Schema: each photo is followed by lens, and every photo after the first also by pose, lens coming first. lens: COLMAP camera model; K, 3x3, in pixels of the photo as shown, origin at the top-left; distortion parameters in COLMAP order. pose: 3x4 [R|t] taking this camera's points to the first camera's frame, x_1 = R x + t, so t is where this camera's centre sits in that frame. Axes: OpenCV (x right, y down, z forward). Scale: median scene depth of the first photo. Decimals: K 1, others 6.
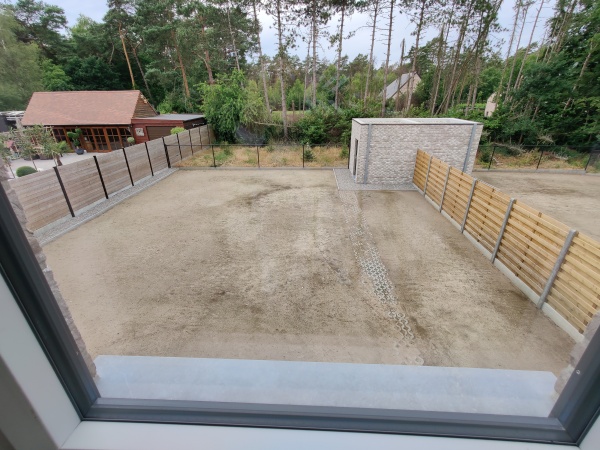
lens RADIAL K [[279.6, 0, 300.0], [0, 279.6, 225.0], [0, 0, 1]] dist [-0.006963, 0.000021]
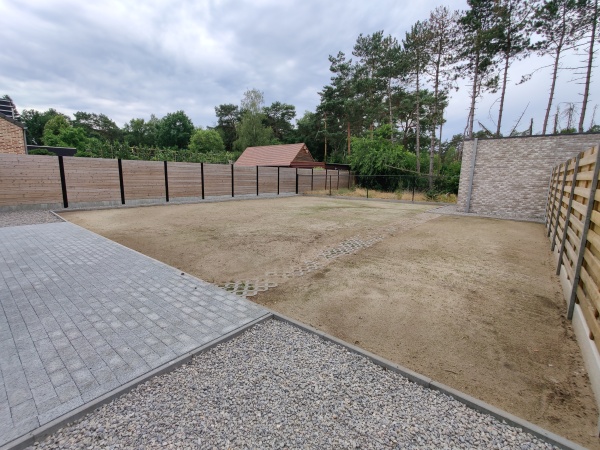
lens RADIAL K [[279.6, 0, 300.0], [0, 279.6, 225.0], [0, 0, 1]] dist [-0.006963, 0.000021]
pose [[0.804887, 0.129055, -0.579225, 0.273720], [-0.273558, 0.946862, -0.169167, 0.131176], [0.526615, 0.294612, 0.797421, 0.113461]]
